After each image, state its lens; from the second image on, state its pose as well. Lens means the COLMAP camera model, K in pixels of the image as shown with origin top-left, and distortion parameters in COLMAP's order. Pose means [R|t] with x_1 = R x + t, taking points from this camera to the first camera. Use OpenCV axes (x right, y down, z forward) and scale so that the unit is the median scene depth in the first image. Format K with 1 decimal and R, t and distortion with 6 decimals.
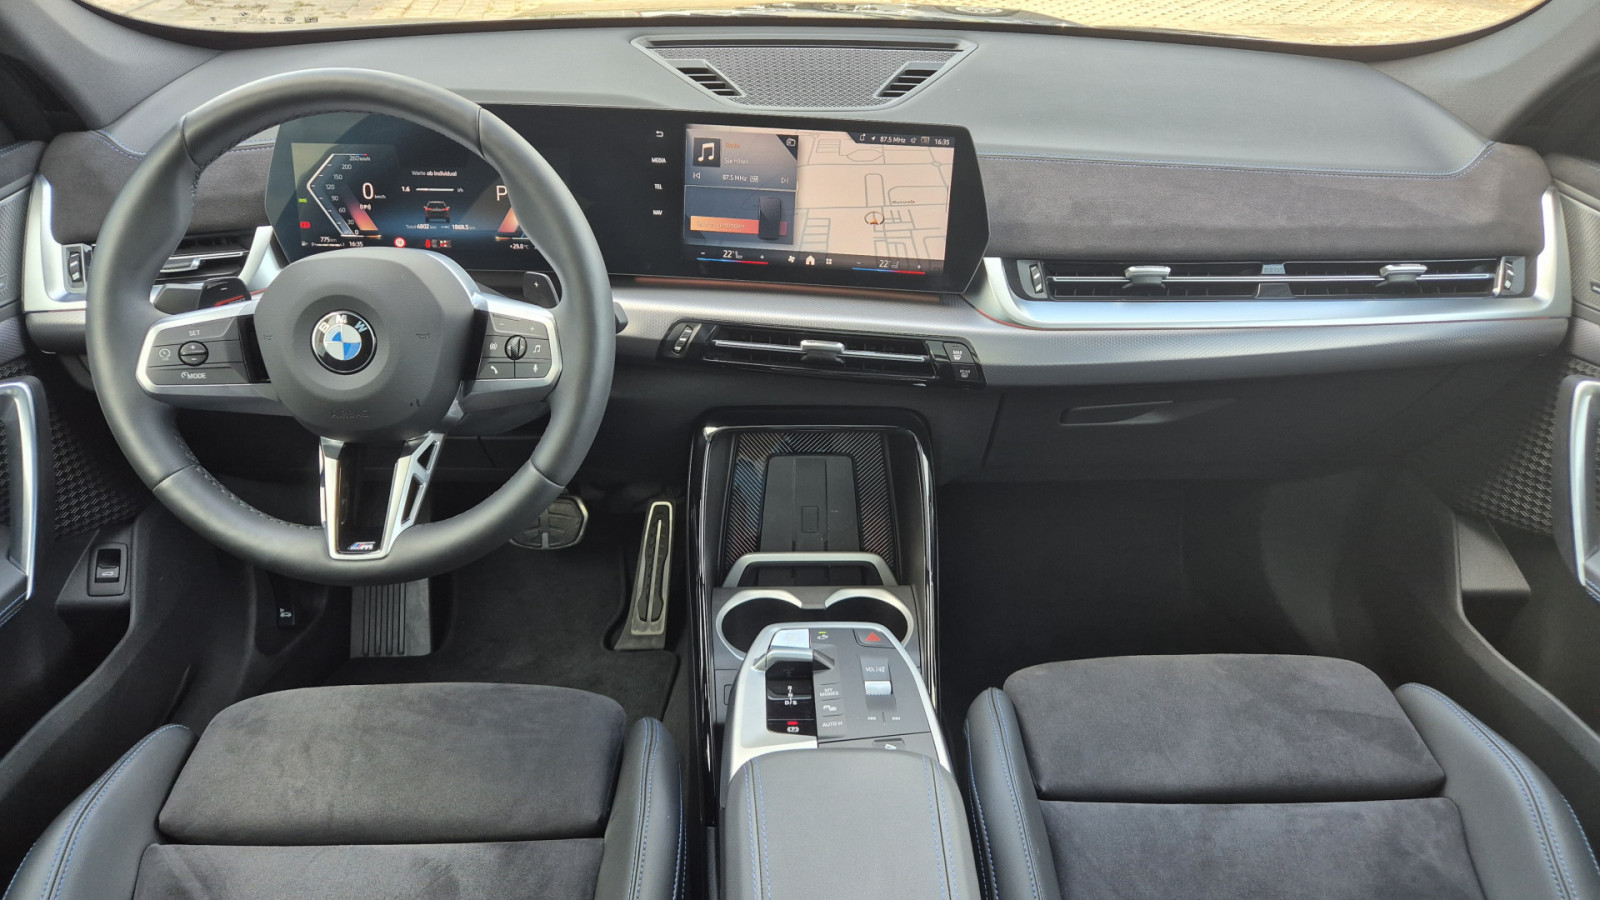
lens RADIAL K [[997.3, 0, 800.0], [0, 997.3, 450.0], [0, 0, 1]] dist [0.001939, 0.000169]
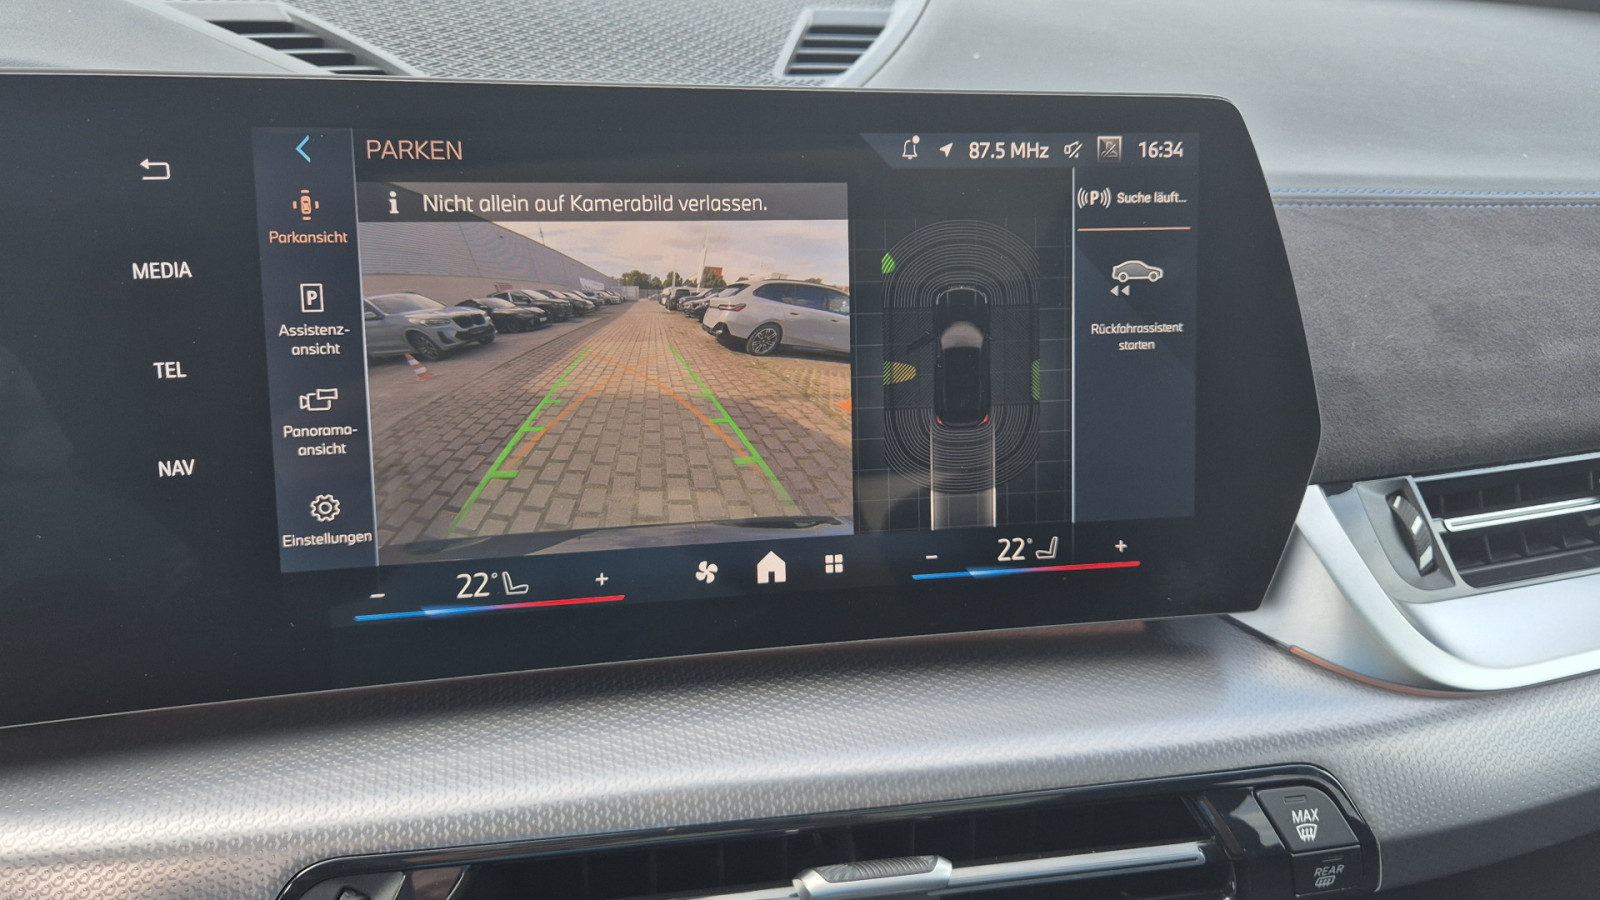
lens RADIAL K [[1162.6, 0, 801.3], [0, 1162.6, 422.1], [0, 0, 1]] dist [-0.005471, -0.001040]
pose [[0.943263, -0.105980, 0.314678, -0.084087], [0.146931, 0.983085, -0.109339, -0.194265], [-0.297768, 0.149371, 0.942880, 0.671501]]
